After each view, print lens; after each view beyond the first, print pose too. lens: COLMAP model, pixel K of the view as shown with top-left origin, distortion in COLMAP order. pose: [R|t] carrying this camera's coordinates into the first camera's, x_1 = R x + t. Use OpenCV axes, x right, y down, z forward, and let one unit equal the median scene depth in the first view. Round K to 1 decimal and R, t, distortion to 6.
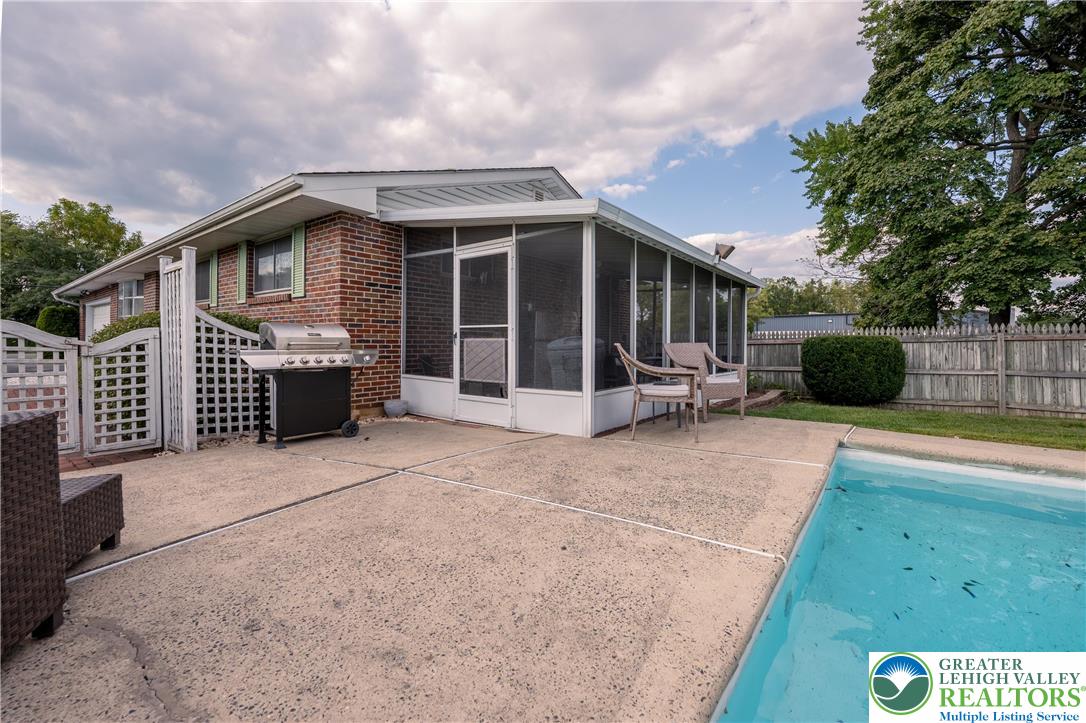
lens RADIAL K [[448.9, 0, 546.0], [0, 448.9, 345.1], [0, 0, 1]] dist [0.000052, 0.000032]
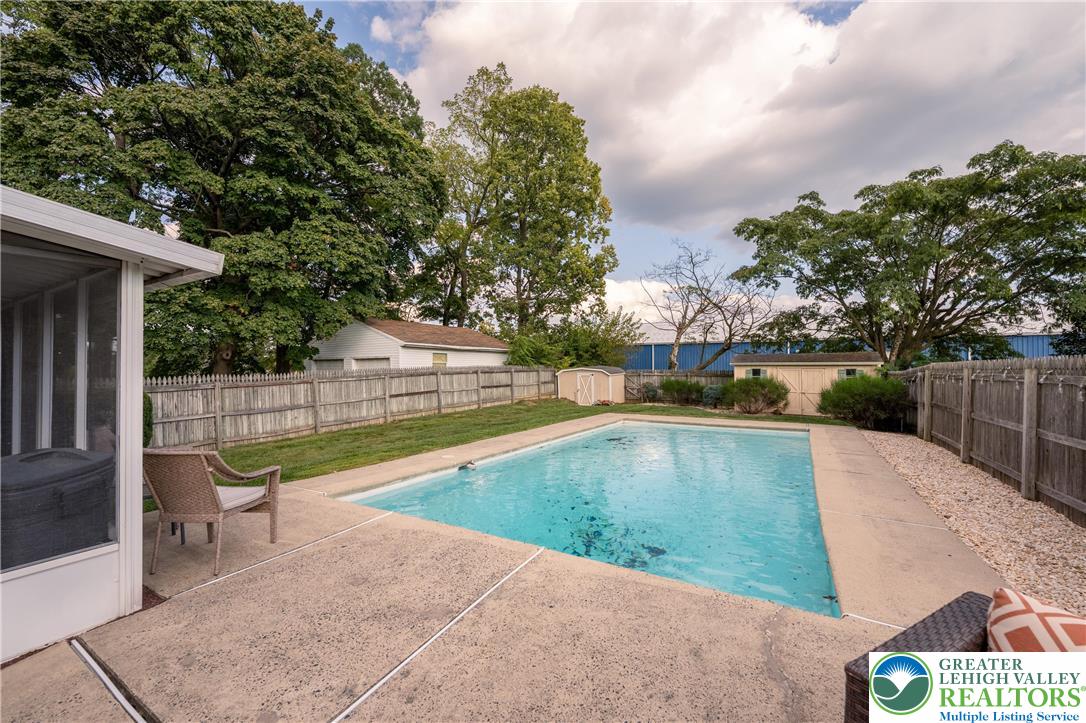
lens RADIAL K [[440.8, 0, 543.0], [0, 440.8, 361.5], [0, 0, 1]] dist [0.000334, -0.000049]
pose [[-0.105397, 0.012545, 0.994351, -0.542192], [0.008526, 0.999895, -0.011711, -0.120062], [-0.994394, 0.007243, -0.105493, 0.474620]]
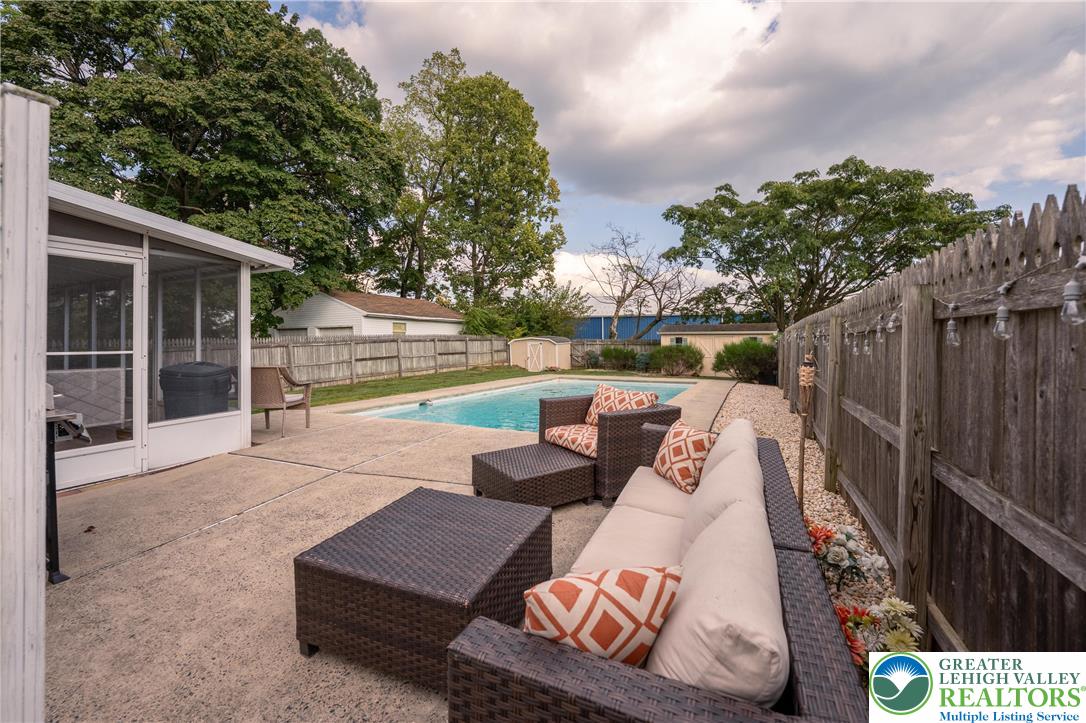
lens RADIAL K [[450.4, 0, 538.3], [0, 450.4, 357.2], [0, 0, 1]] dist [-0.000236, -0.006393]
pose [[-0.180262, -0.035106, 0.982992, -1.120255], [0.006814, 0.999294, 0.036938, -0.064791], [-0.983595, 0.013357, -0.179895, 0.436475]]
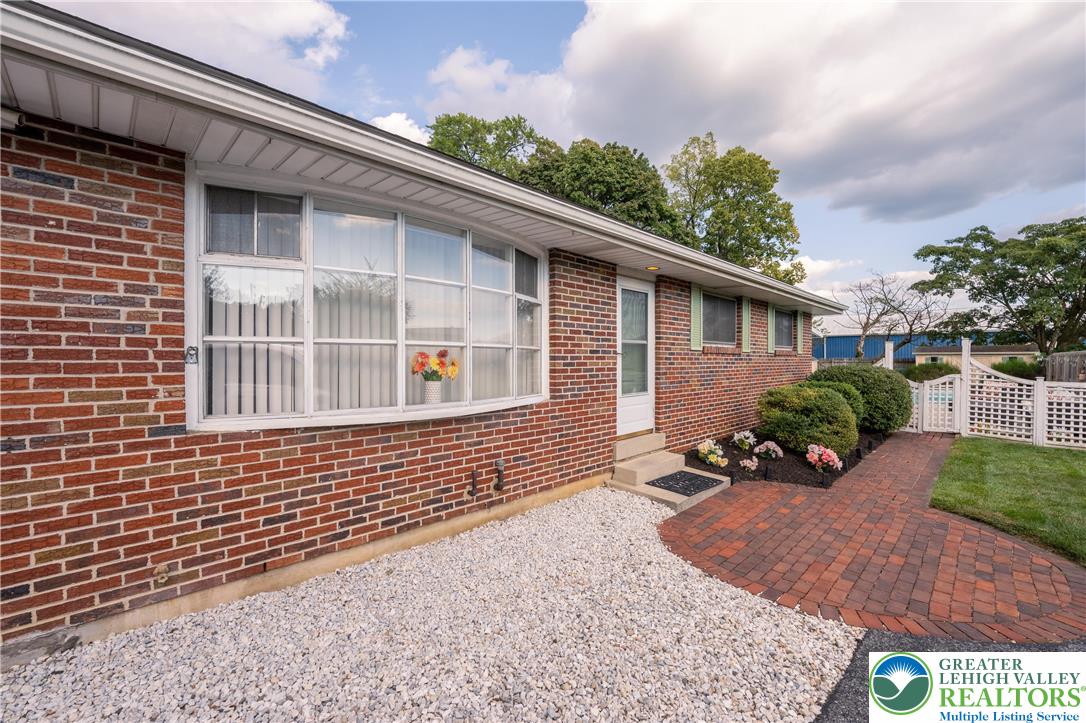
lens RADIAL K [[450.4, 0, 538.3], [0, 450.4, 357.2], [0, 0, 1]] dist [-0.000236, -0.006393]
pose [[0.146666, -0.000036, 0.989186, -2.937874], [0.010805, 0.999940, -0.001565, -0.125392], [-0.989127, 0.010918, 0.146657, 2.125508]]
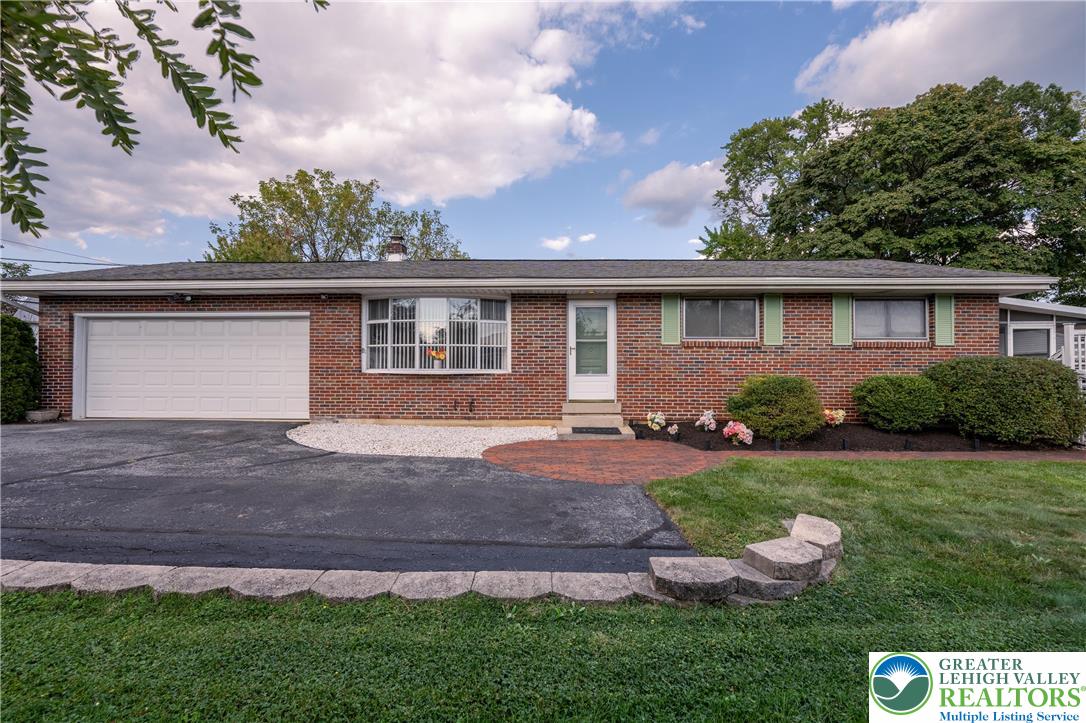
lens RADIAL K [[463.9, 0, 536.5], [0, 463.9, 366.1], [0, 0, 1]] dist [-0.014043, 0.000434]
pose [[0.818180, 0.010696, 0.574862, -2.980764], [0.007990, 0.999519, -0.029970, -0.009921], [-0.574906, 0.029114, 0.817701, 0.682598]]
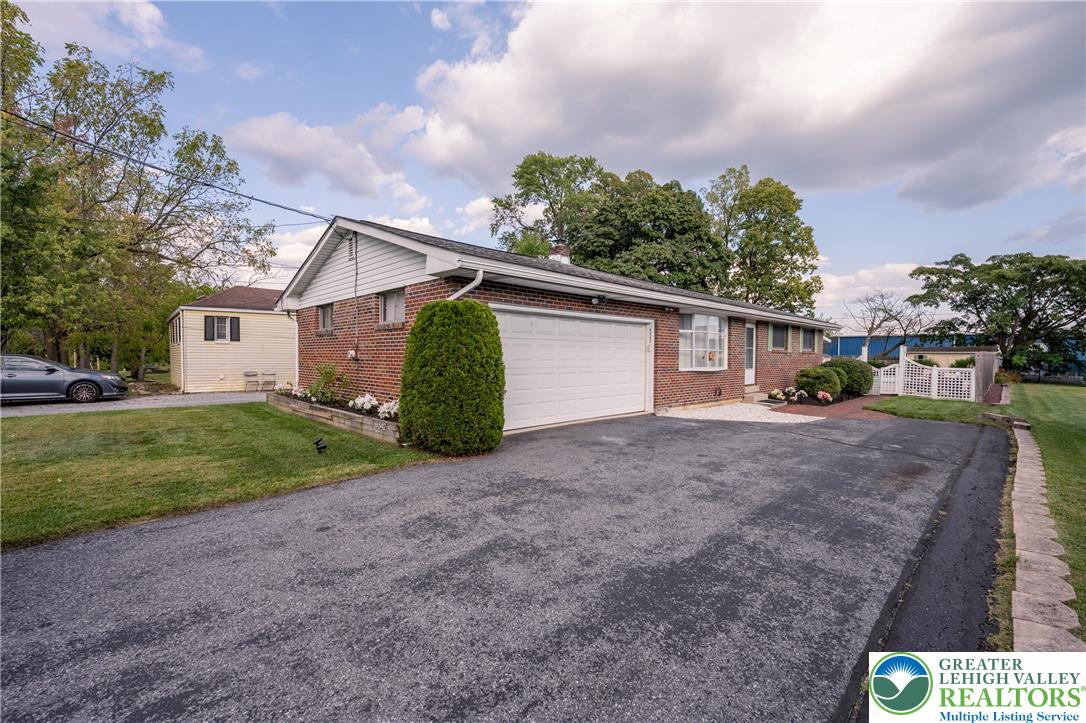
lens RADIAL K [[463.9, 0, 536.5], [0, 463.9, 366.1], [0, 0, 1]] dist [-0.014043, 0.000434]
pose [[0.166157, -0.027219, 0.985724, -4.897083], [0.004967, 0.999629, 0.026766, -0.135443], [-0.986087, 0.000449, 0.166231, 2.897356]]
